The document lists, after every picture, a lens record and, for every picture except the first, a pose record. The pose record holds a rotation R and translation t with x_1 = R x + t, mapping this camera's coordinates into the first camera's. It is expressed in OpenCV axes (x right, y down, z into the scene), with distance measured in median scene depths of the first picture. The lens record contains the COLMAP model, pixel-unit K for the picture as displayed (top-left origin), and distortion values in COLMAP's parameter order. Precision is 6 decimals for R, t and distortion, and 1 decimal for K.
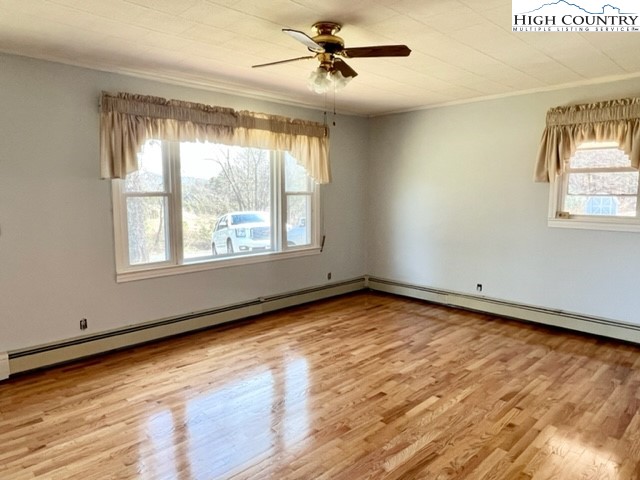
lens RADIAL K [[430.8, 0, 309.4], [0, 430.8, 234.2], [0, 0, 1]] dist [-0.000411, -0.003835]
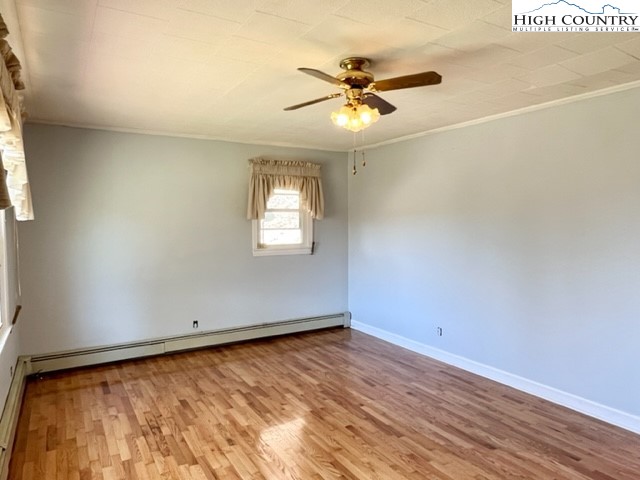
lens RADIAL K [[430.8, 0, 319.3], [0, 430.8, 244.8], [0, 0, 1]] dist [-0.000411, -0.003835]
pose [[0.228035, -0.059607, 0.971827, -0.635249], [0.105794, 0.993732, 0.036126, -0.082691], [-0.967888, 0.094576, 0.232911, 0.611186]]
